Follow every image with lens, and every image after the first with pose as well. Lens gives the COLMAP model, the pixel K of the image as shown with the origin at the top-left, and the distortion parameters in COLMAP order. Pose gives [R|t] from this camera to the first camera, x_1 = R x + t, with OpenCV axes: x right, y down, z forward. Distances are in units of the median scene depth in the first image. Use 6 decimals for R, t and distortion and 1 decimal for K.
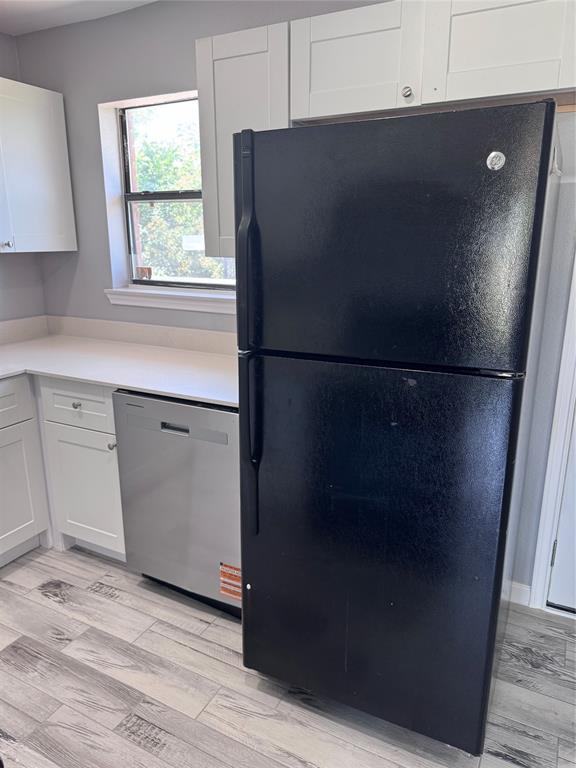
lens RADIAL K [[543.1, 0, 287.3], [0, 543.1, 385.6], [0, 0, 1]] dist [0.004234, -0.005697]
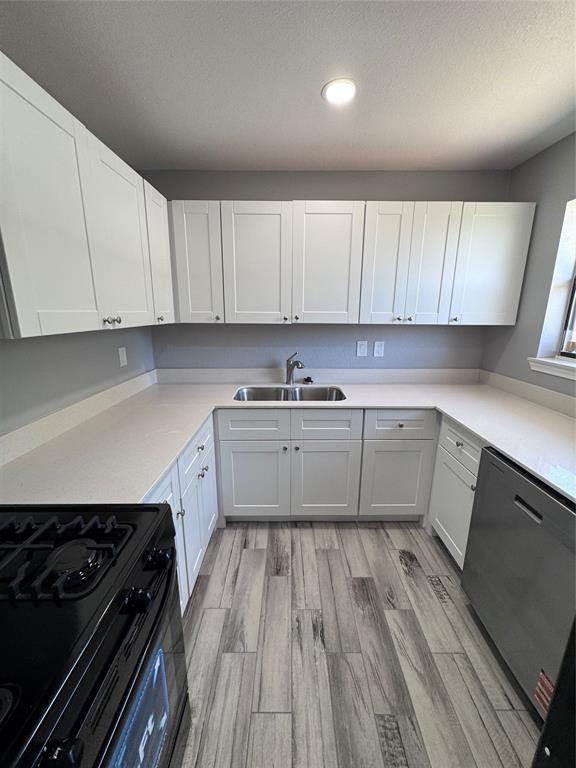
lens RADIAL K [[304.4, 0, 290.5], [0, 304.4, 383.0], [0, 0, 1]] dist [-0.001122, 0.000338]
pose [[0.462582, 0.205626, -0.862401, 0.021509], [-0.235935, 0.966207, 0.103824, -0.084512], [0.854607, 0.155443, 0.495464, 0.273712]]
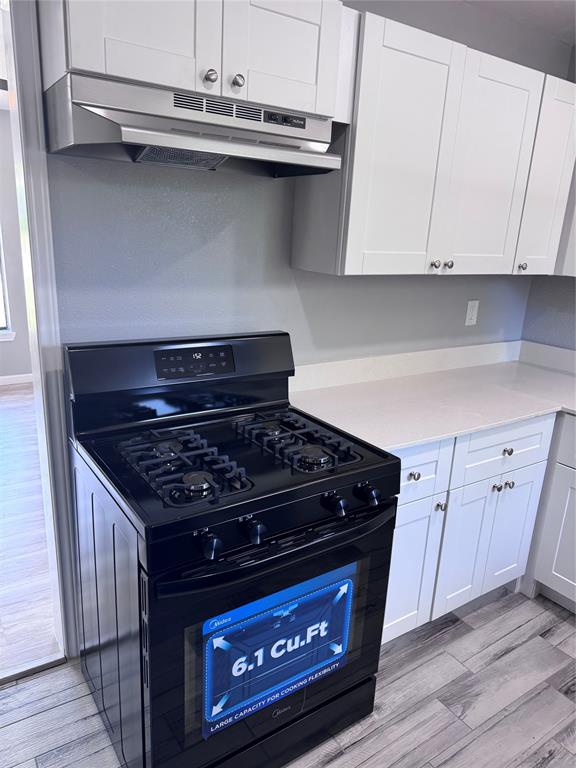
lens RADIAL K [[543.1, 0, 283.1], [0, 543.1, 384.8], [0, 0, 1]] dist [0.004234, -0.005697]
pose [[-0.483353, 0.215477, -0.848492, 0.263251], [-0.273230, 0.883684, 0.380062, -0.152976], [0.831694, 0.415538, -0.368257, 0.445805]]
